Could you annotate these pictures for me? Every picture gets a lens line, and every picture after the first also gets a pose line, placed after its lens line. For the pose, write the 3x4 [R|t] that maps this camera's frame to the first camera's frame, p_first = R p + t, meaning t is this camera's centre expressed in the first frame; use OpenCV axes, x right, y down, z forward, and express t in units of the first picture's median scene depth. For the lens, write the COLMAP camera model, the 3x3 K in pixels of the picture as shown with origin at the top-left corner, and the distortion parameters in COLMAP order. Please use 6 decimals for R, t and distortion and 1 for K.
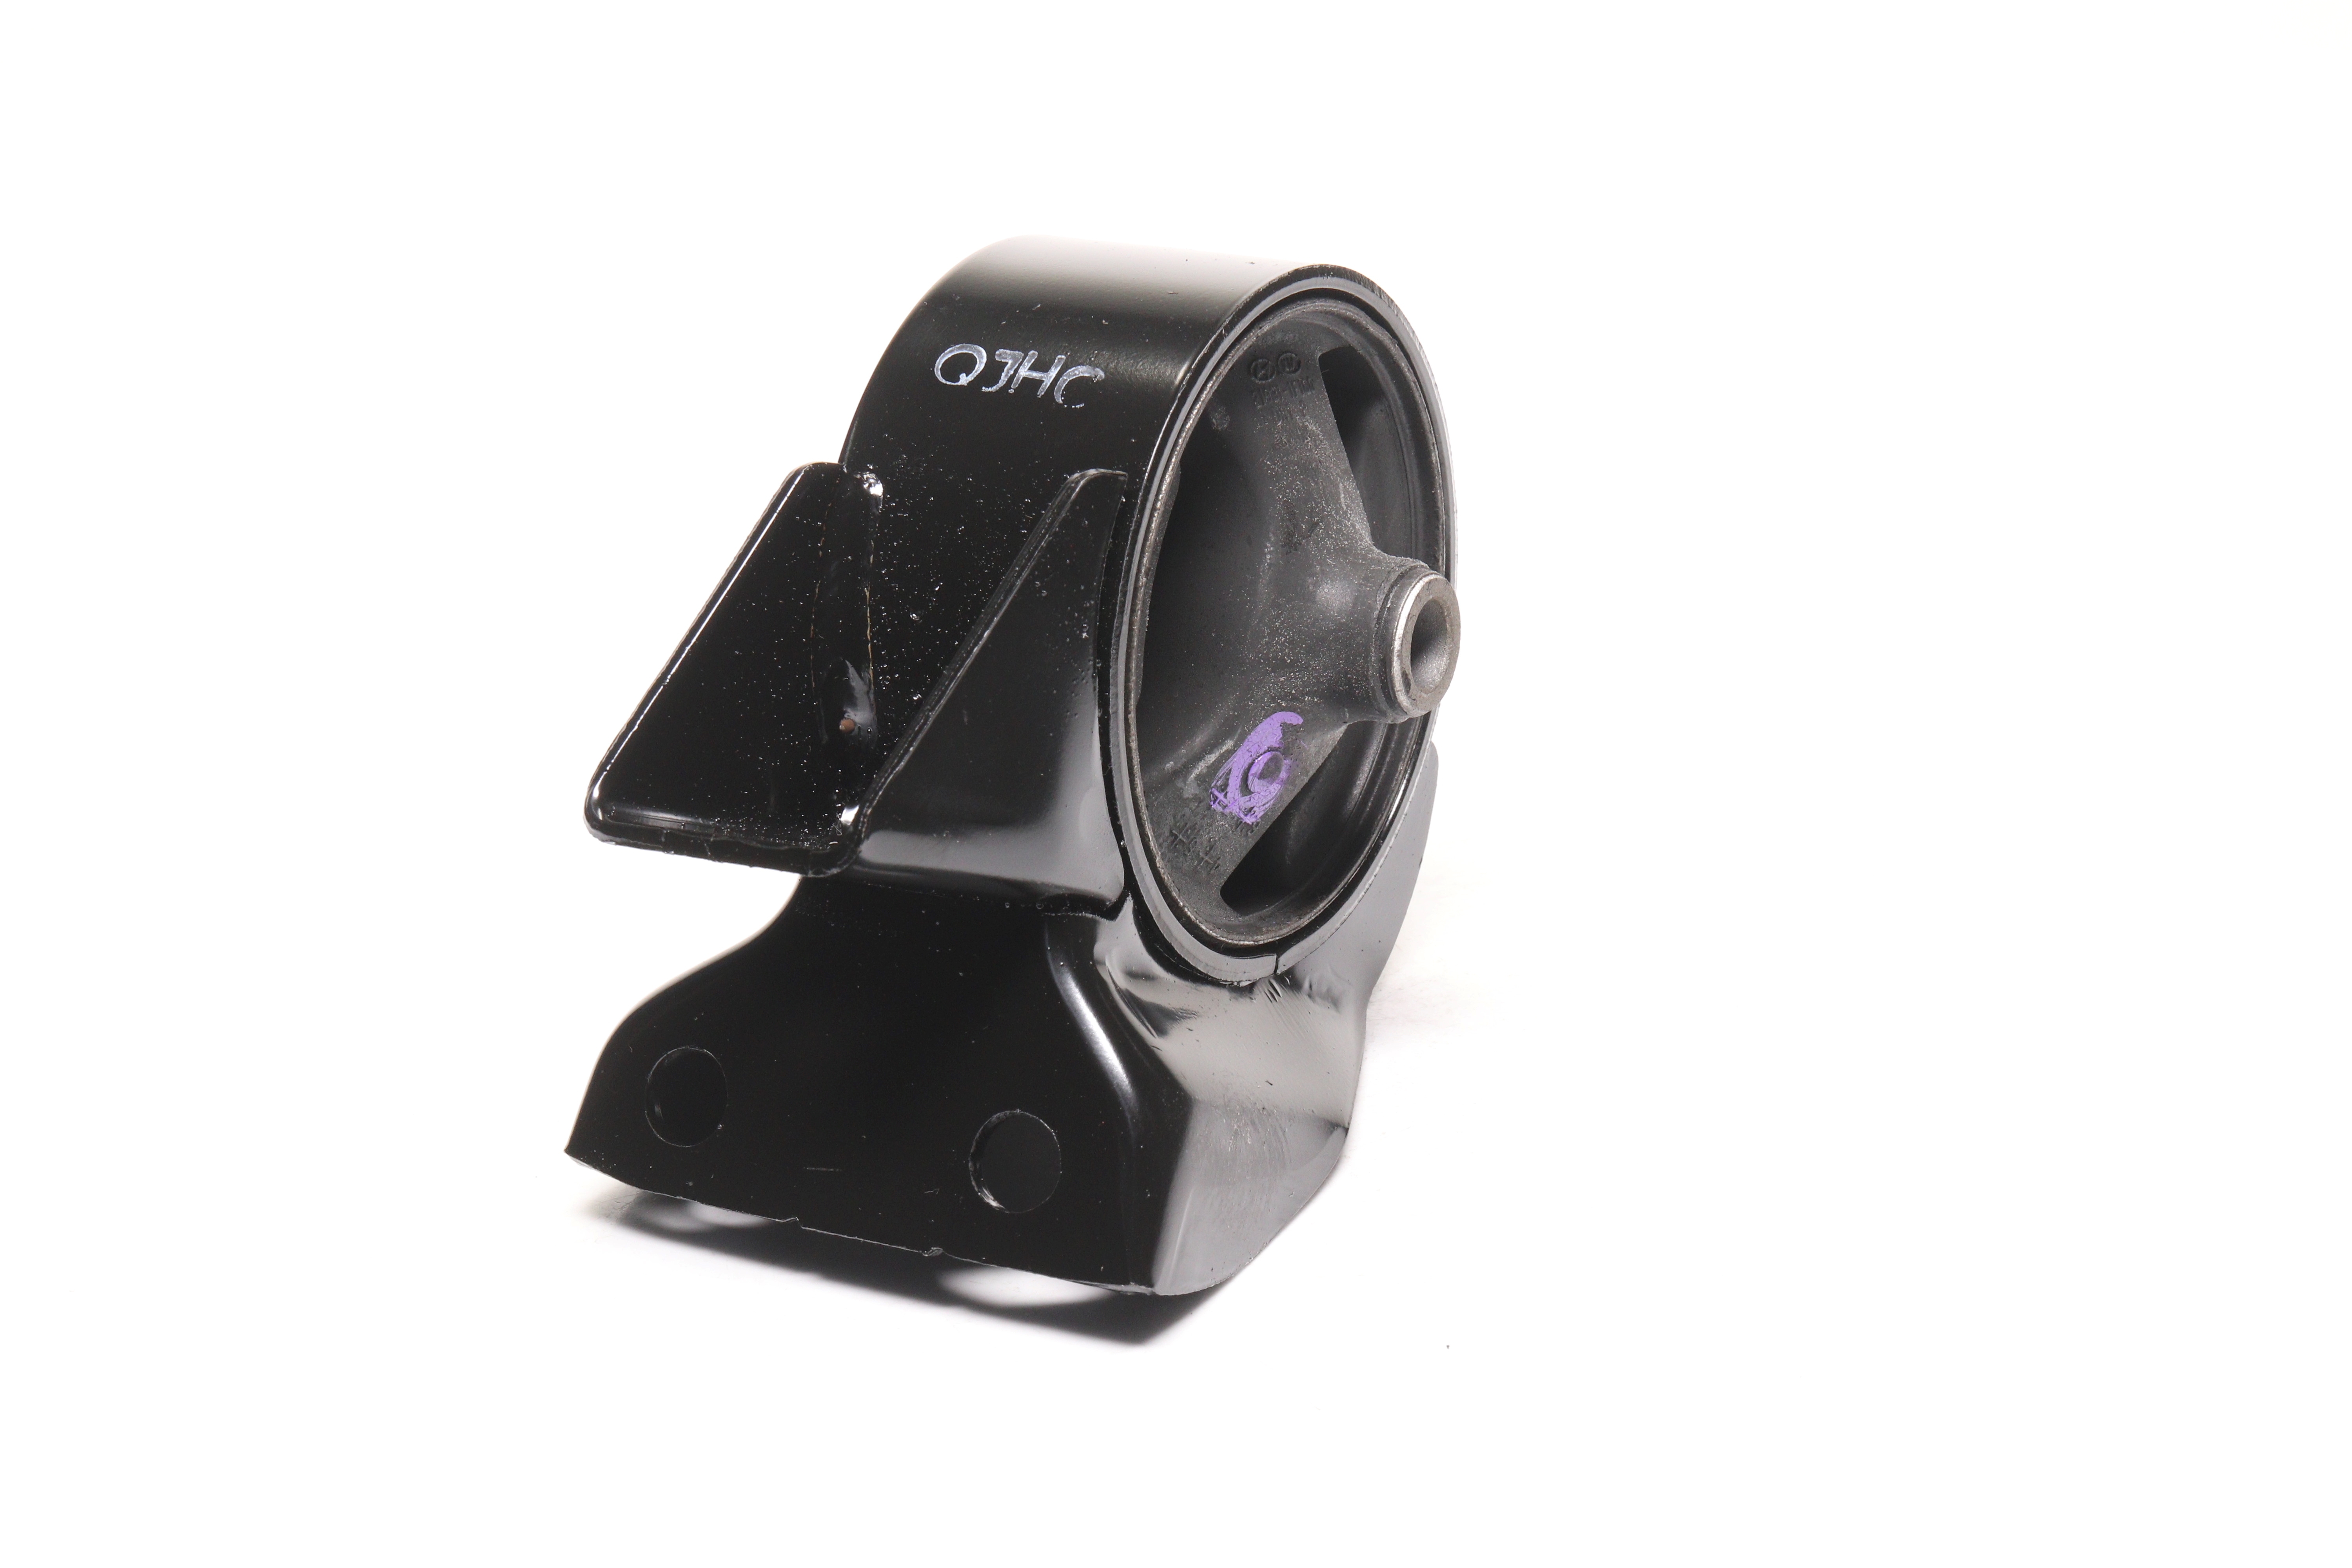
lens RADIAL K [[6168.4, 0, 1176.0], [0, 6168.4, 784.0], [0, 0, 1]] dist [-0.033482, -0.021366]
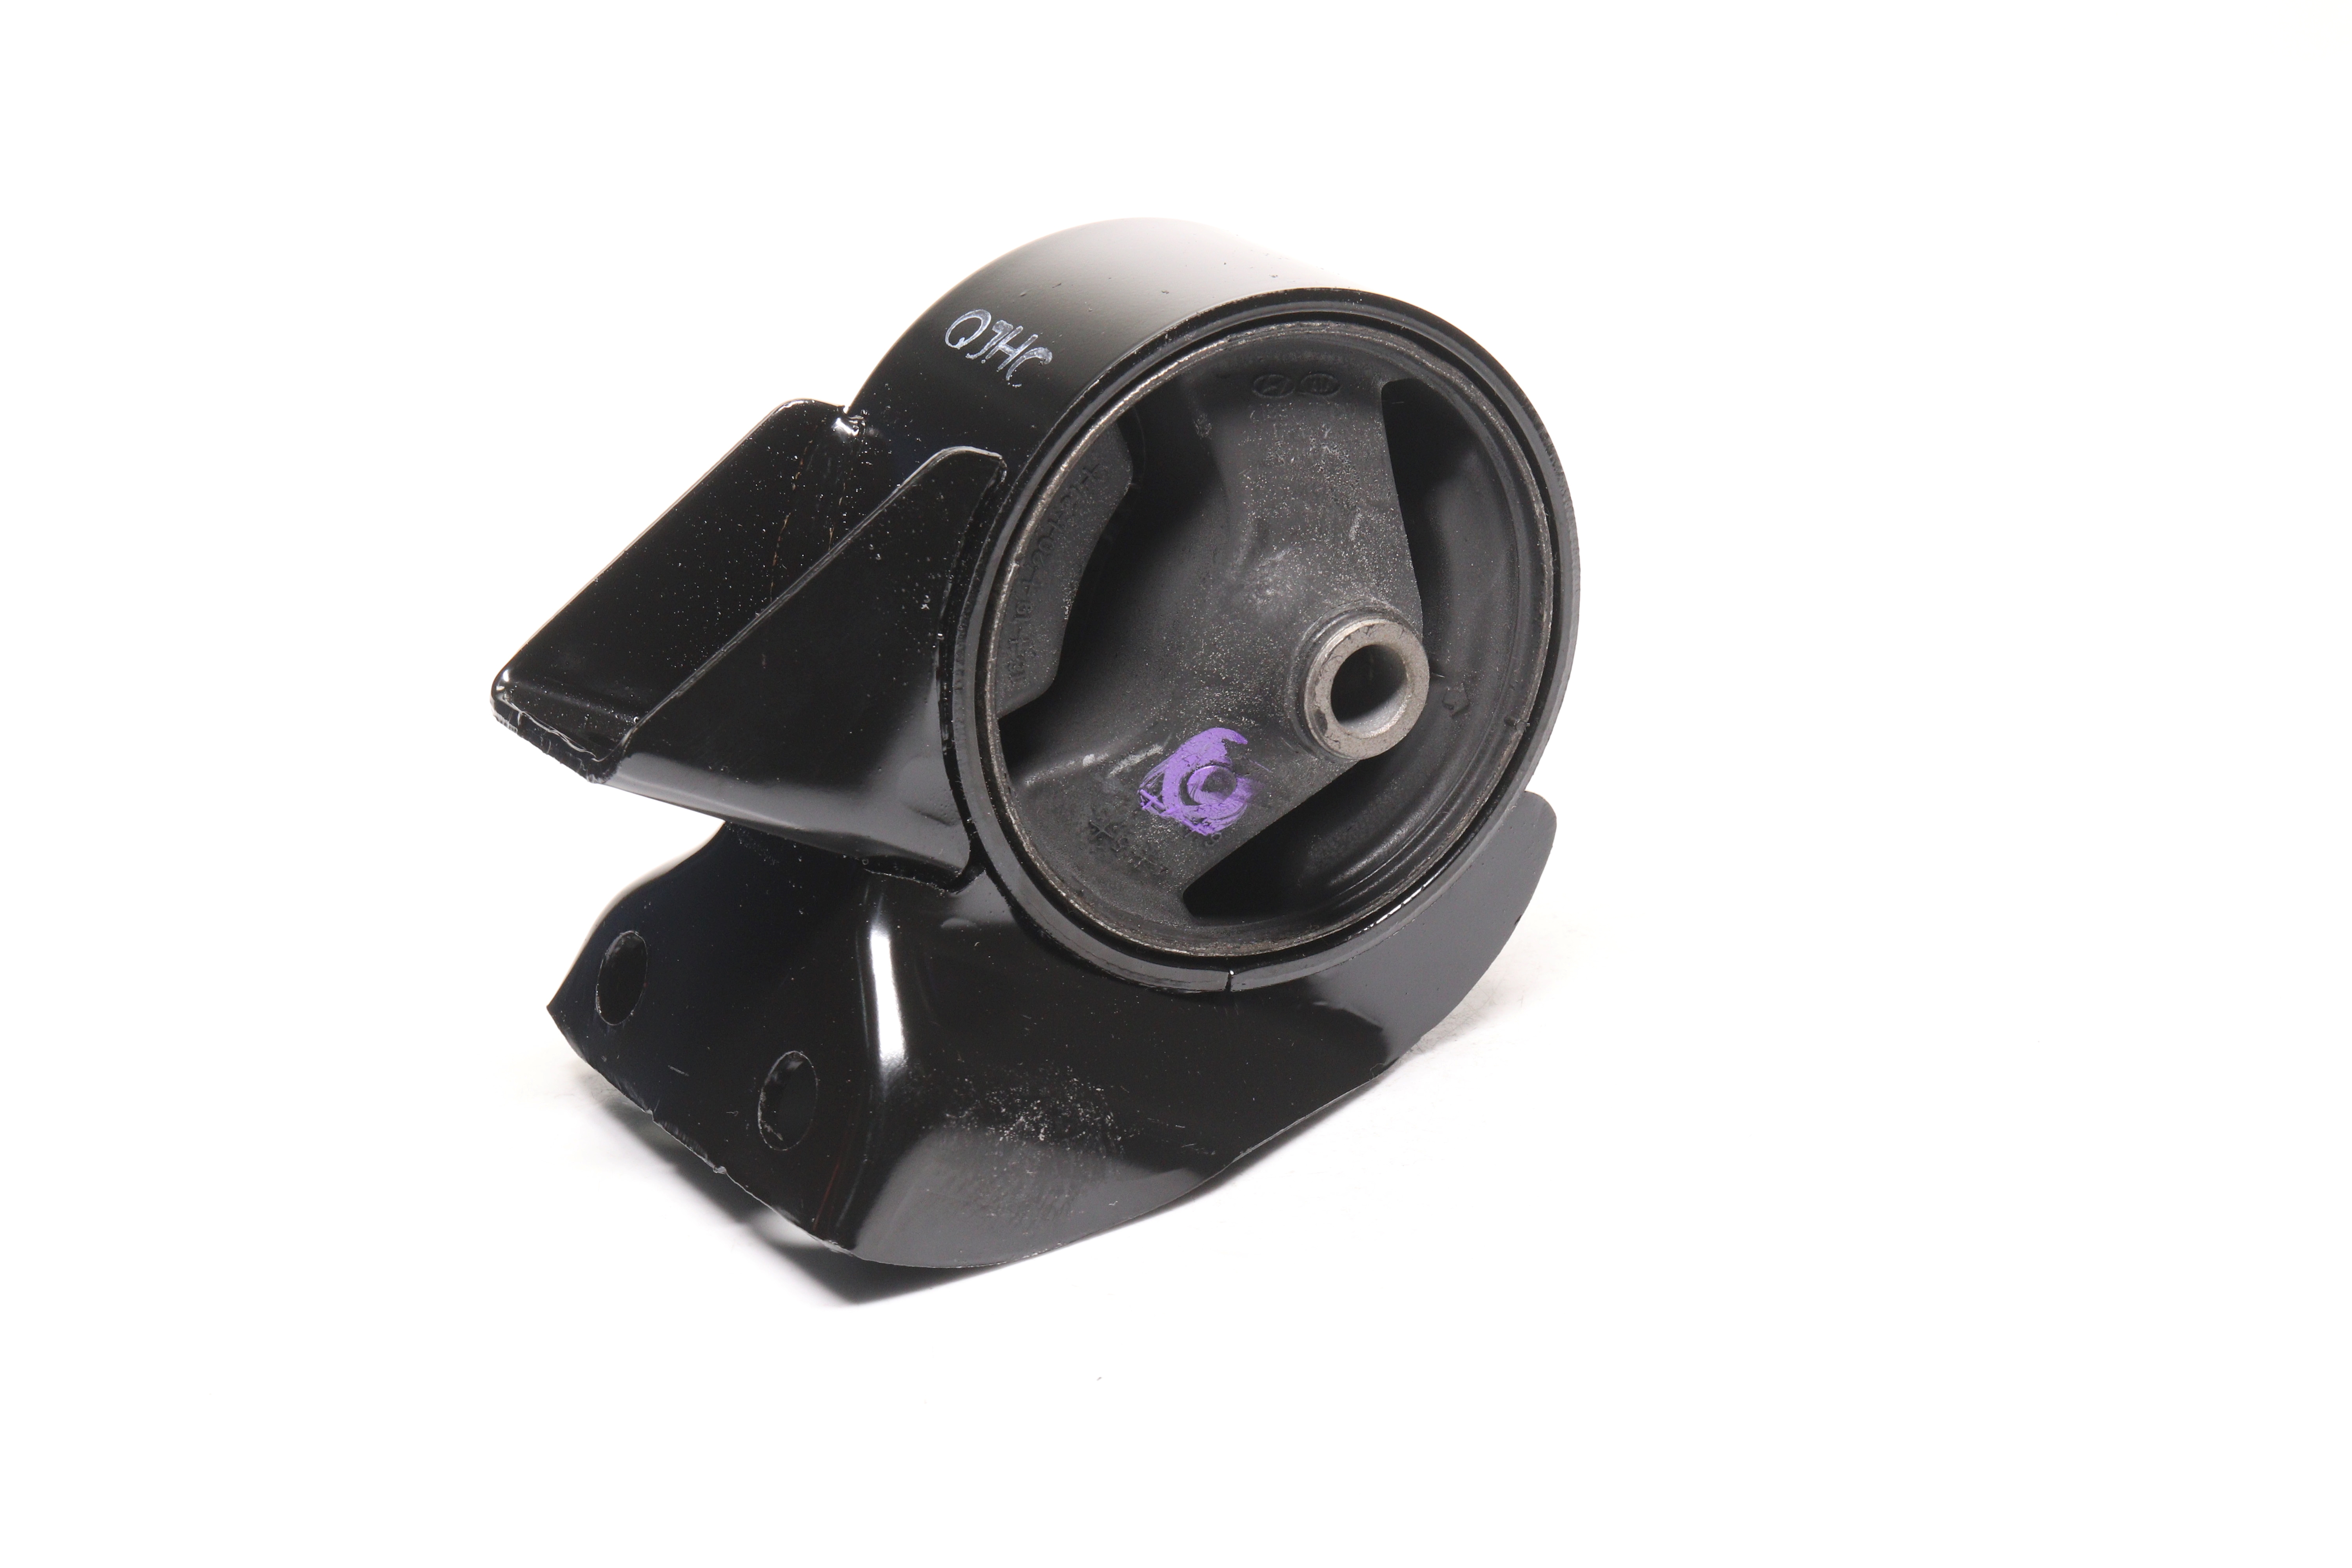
lens RADIAL K [[6168.4, 0, 1176.0], [0, 6168.4, 784.0], [0, 0, 1]] dist [-0.033482, -0.021366]
pose [[0.879587, 0.194007, -0.434382, 0.445758], [-0.188872, 0.980436, 0.055440, -0.056769], [0.436640, 0.033278, 0.899021, 0.105456]]
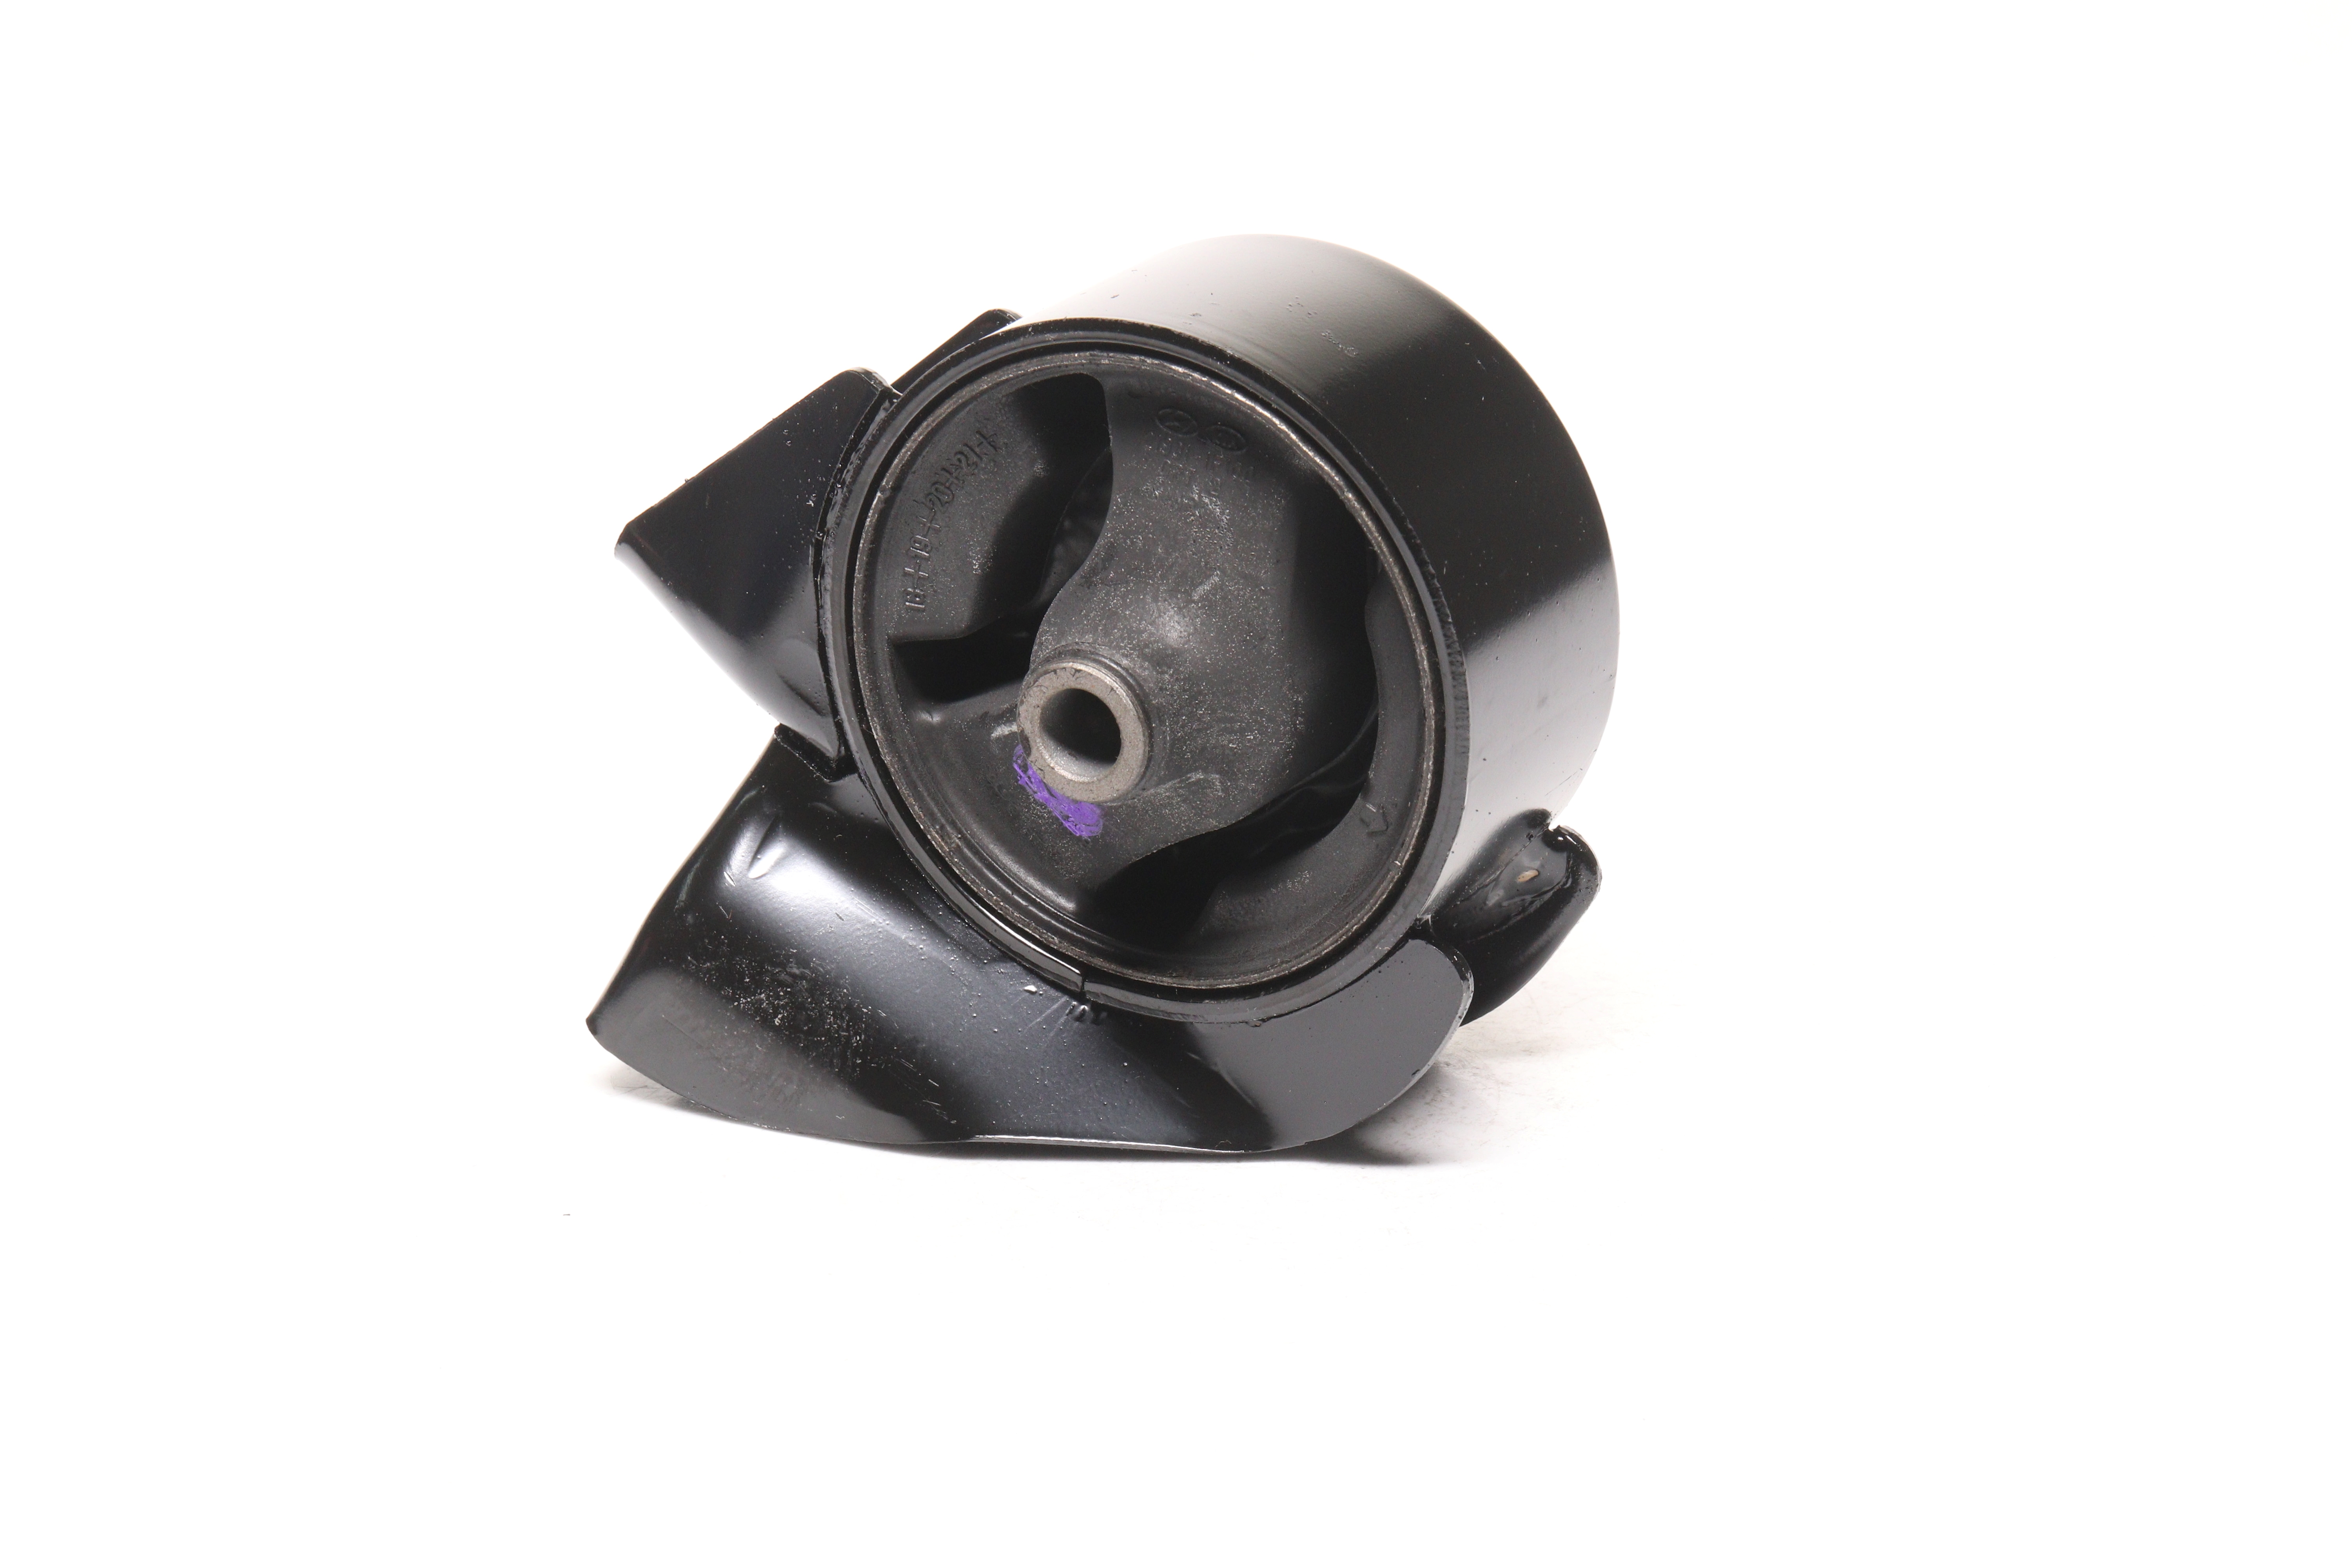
lens RADIAL K [[6168.4, 0, 1176.0], [0, 6168.4, 784.0], [0, 0, 1]] dist [-0.033482, -0.021366]
pose [[-0.029092, 0.403681, -0.914437, 0.935164], [-0.334512, 0.858145, 0.389473, -0.400437], [0.941942, 0.317221, 0.110071, 0.916029]]
